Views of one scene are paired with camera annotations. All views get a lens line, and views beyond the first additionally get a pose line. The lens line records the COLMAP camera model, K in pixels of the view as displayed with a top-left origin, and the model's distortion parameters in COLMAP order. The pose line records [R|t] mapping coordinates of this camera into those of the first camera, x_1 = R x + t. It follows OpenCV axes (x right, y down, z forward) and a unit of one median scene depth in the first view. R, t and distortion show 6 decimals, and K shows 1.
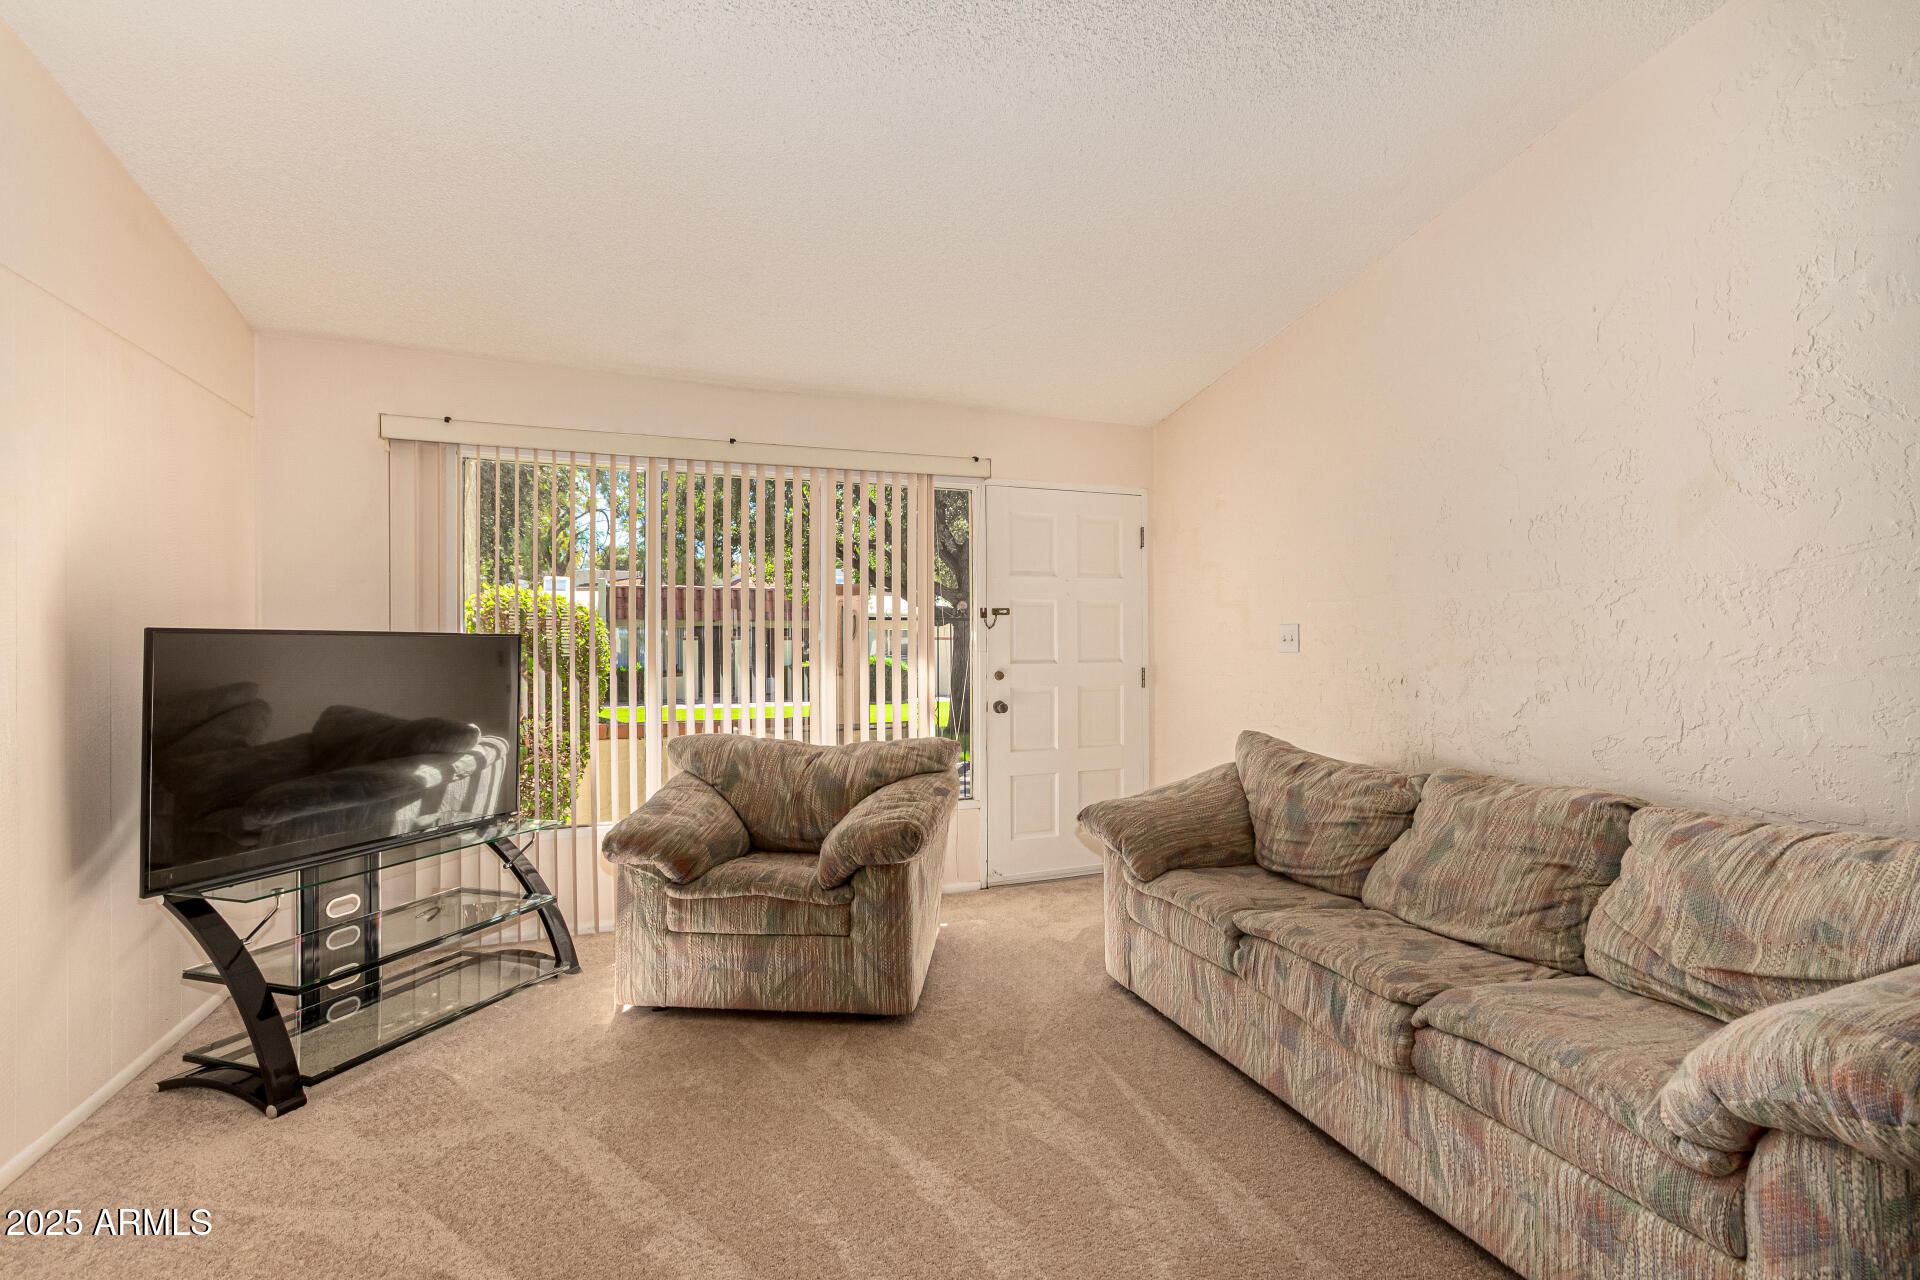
lens RADIAL K [[877.1, 0, 960.0], [0, 877.1, 640.0], [0, 0, 1]] dist [0.007628, 0.000294]
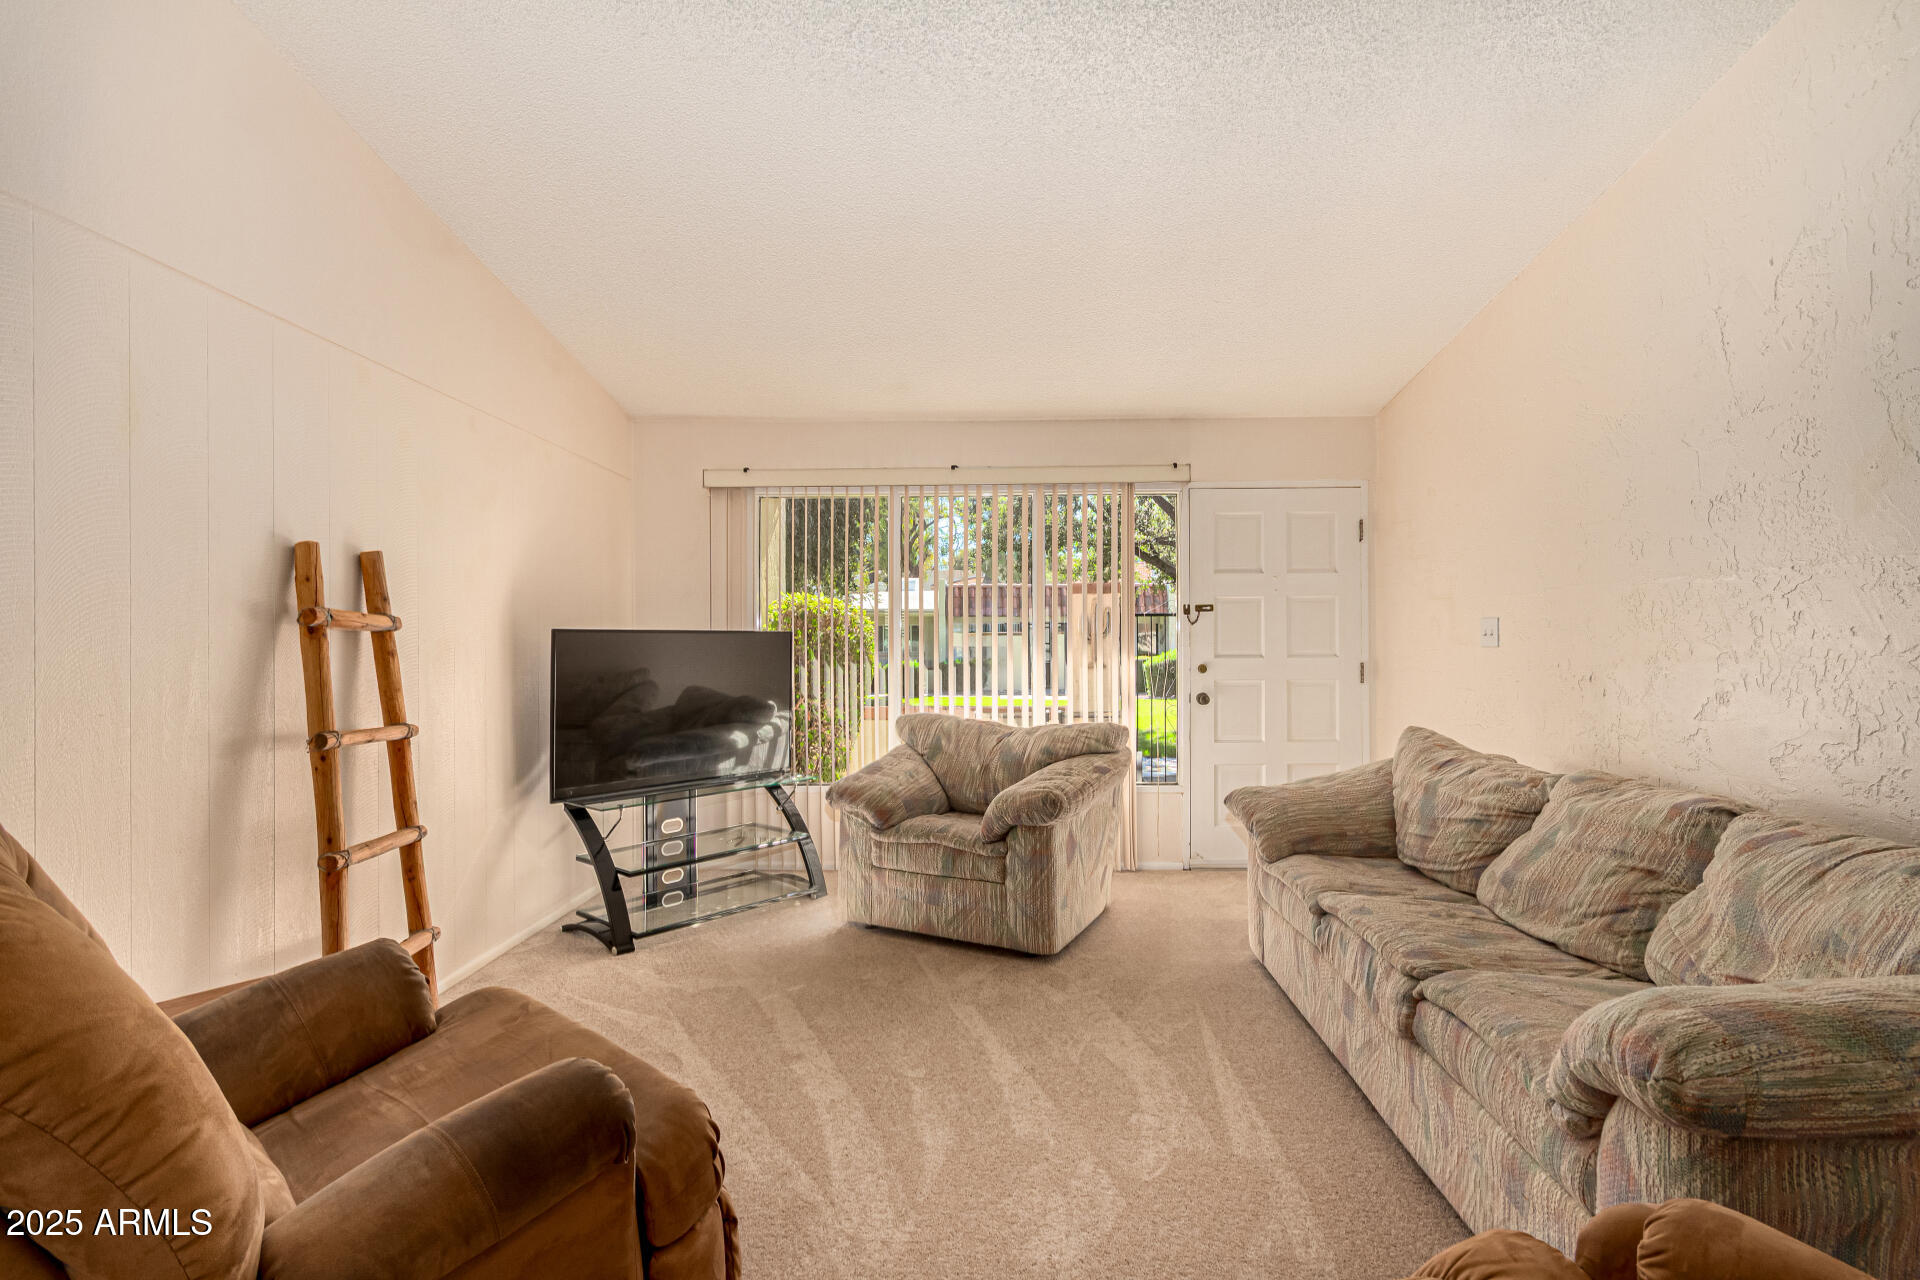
lens RADIAL K [[876.2, 0, 960.0], [0, 876.2, 640.0], [0, 0, 1]] dist [0.000479, 0.000881]
pose [[0.924697, -0.000693, -0.380702, 0.274160], [0.002732, 0.999985, 0.004815, -0.000196], [0.380693, -0.005492, 0.924685, -0.124232]]
